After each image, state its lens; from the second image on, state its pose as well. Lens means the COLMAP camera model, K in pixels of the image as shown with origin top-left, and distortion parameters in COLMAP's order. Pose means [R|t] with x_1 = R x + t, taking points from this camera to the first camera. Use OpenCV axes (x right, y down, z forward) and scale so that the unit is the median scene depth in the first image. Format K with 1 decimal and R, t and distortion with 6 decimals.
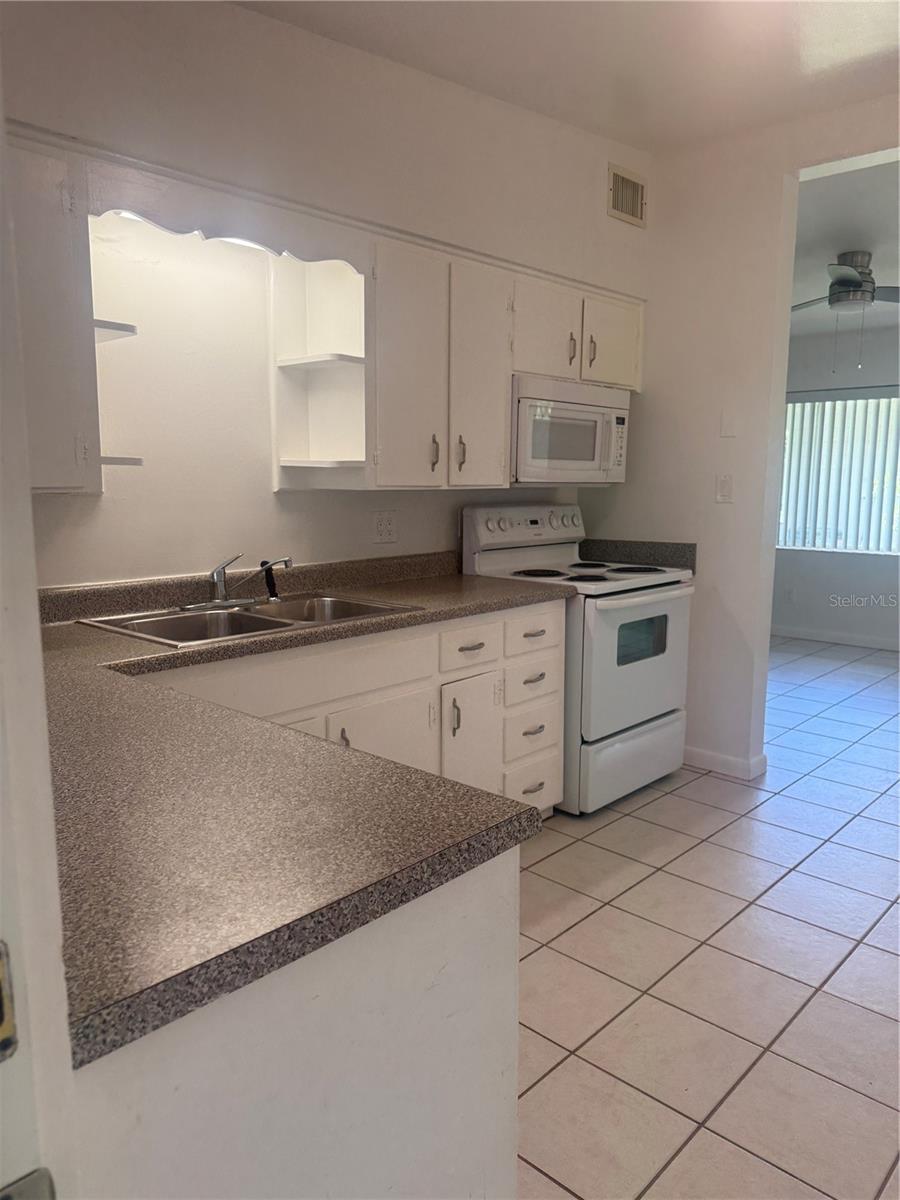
lens RADIAL K [[851.6, 0, 448.2], [0, 851.6, 600.3], [0, 0, 1]] dist [0.071248, -0.094152]
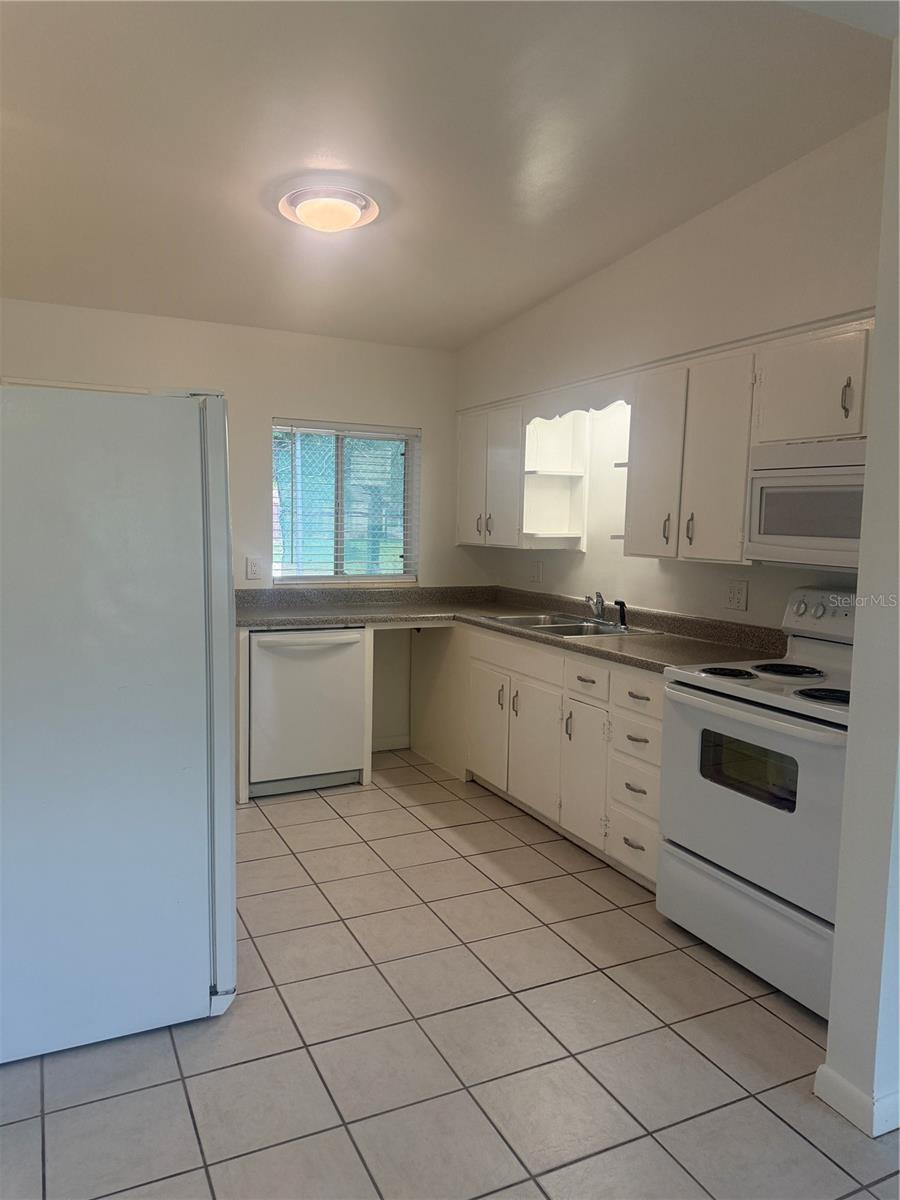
lens RADIAL K [[851.6, 0, 452.5], [0, 851.6, 594.0], [0, 0, 1]] dist [0.071248, -0.094152]
pose [[-0.362771, 0.071805, -0.929108, 1.204124], [-0.152336, 0.979045, 0.135144, -0.201171], [0.919343, 0.190563, -0.344231, 1.157641]]
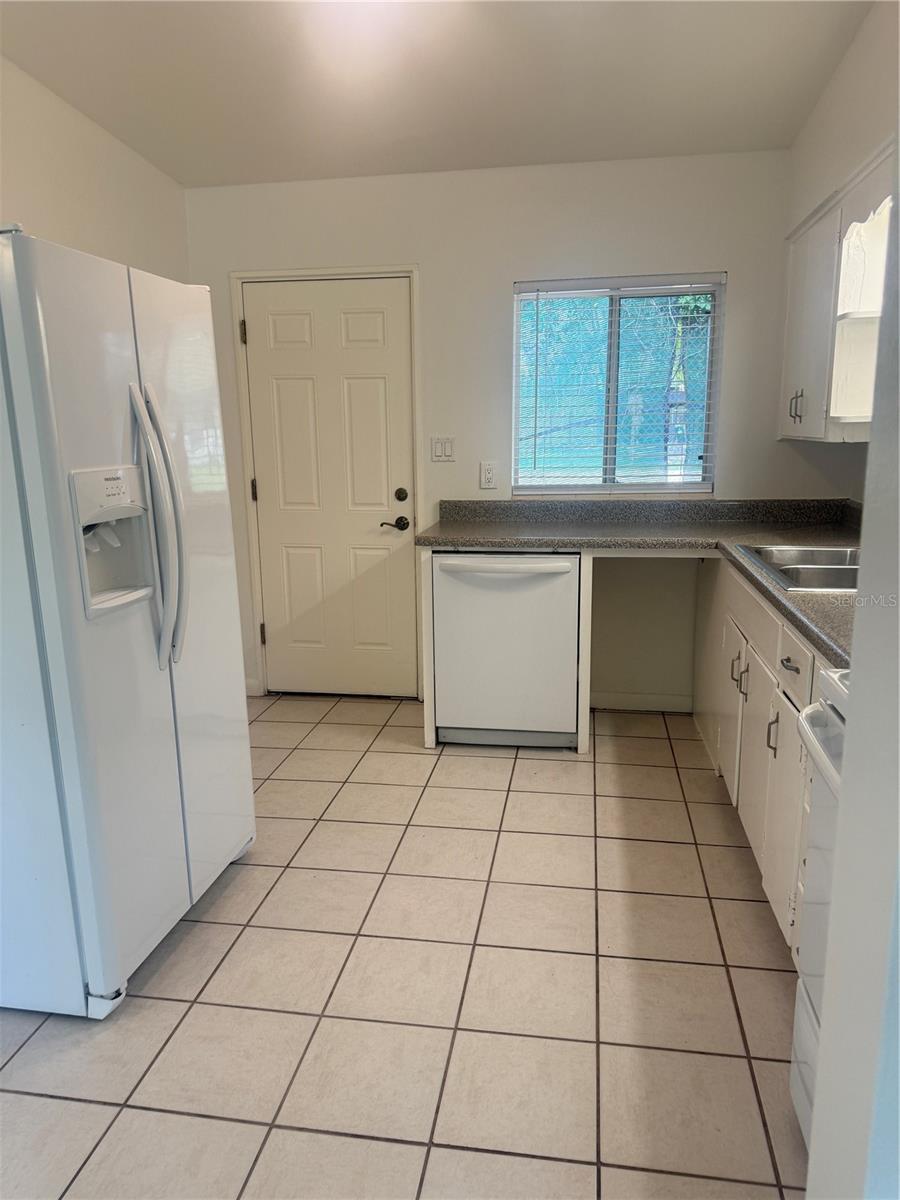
lens RADIAL K [[851.6, 0, 445.4], [0, 851.6, 606.7], [0, 0, 1]] dist [0.071248, -0.094152]
pose [[-0.842714, 0.127270, -0.523101, 0.636140], [-0.058926, 0.944012, 0.324607, -0.210368], [0.535126, 0.304375, -0.788033, 1.333480]]
